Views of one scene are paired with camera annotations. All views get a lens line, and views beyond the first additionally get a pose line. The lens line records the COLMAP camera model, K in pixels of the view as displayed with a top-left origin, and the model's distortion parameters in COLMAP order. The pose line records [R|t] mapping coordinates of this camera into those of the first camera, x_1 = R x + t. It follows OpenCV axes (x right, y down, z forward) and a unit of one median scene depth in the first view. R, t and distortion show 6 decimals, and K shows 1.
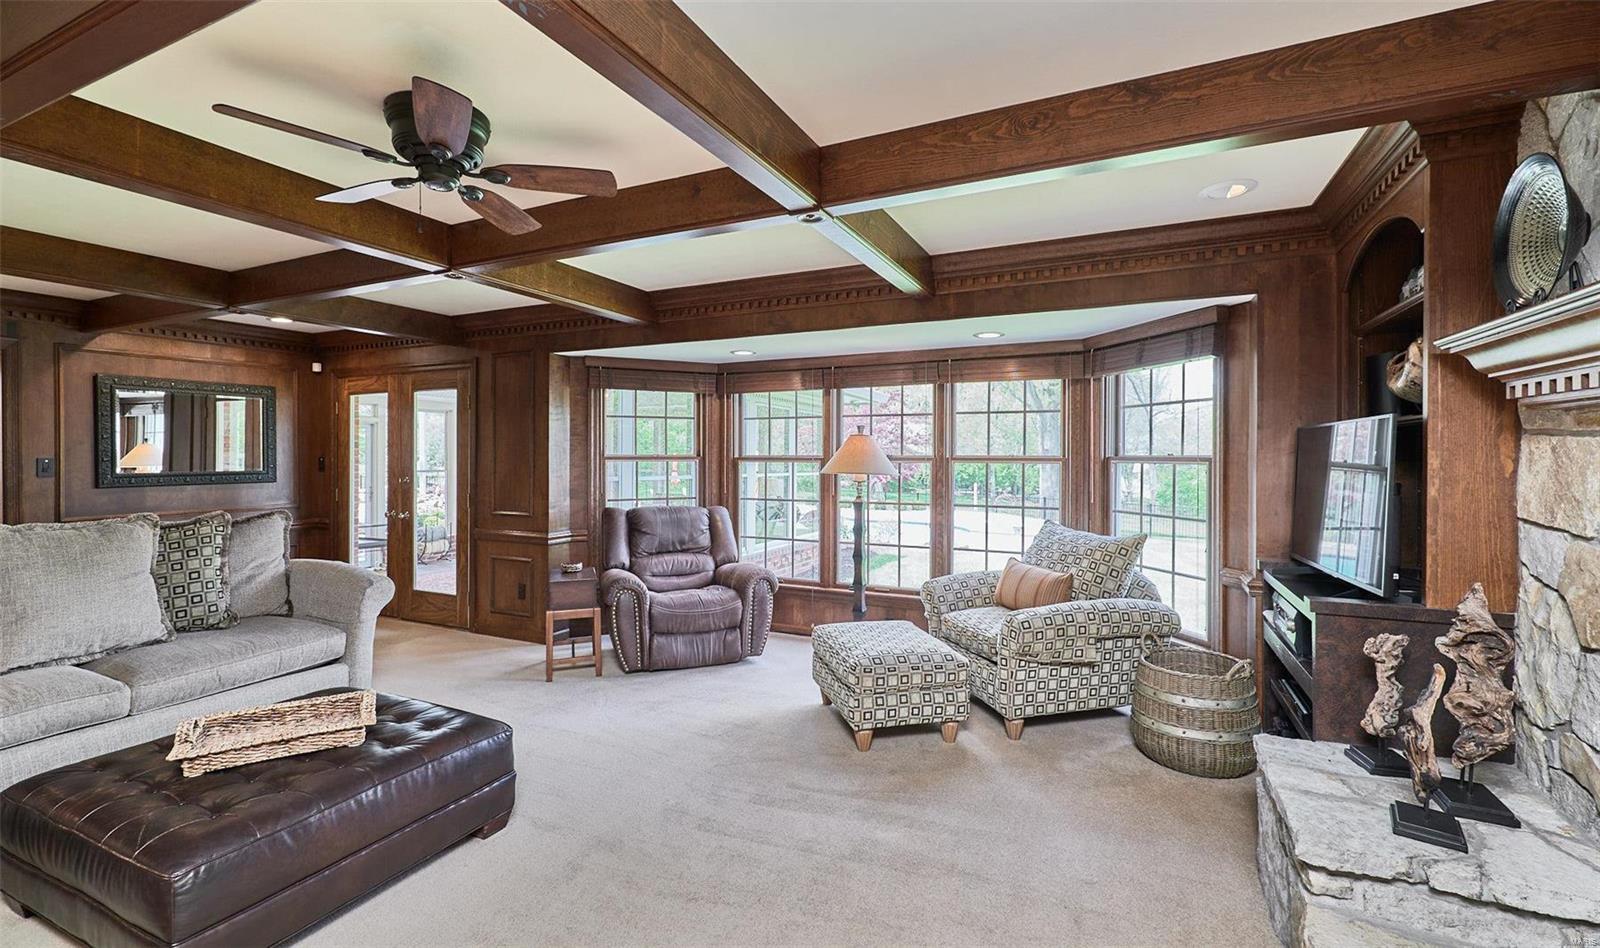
lens RADIAL K [[683.8, 0, 803.7], [0, 683.8, 438.2], [0, 0, 1]] dist [0.000502, 0.004128]
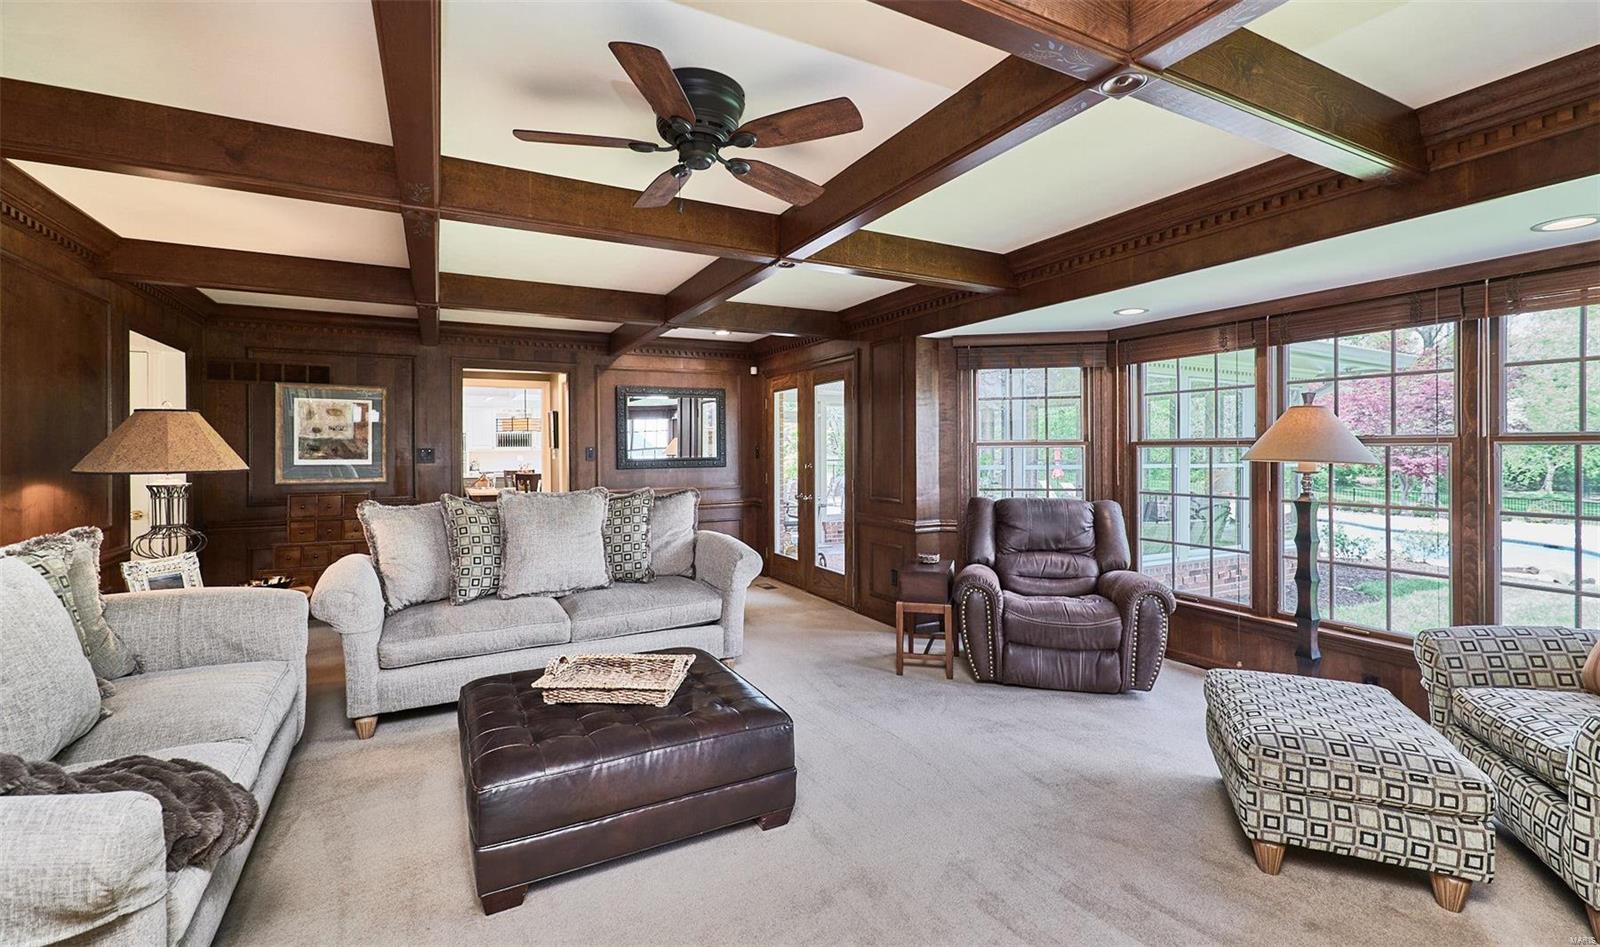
lens RADIAL K [[683.8, 0, 803.7], [0, 683.8, 437.7], [0, 0, 1]] dist [0.000502, 0.004128]
pose [[0.808699, -0.015201, -0.588026, 0.086594], [0.022276, 0.999740, 0.004792, 0.014076], [0.587800, -0.016975, 0.808828, 0.141755]]
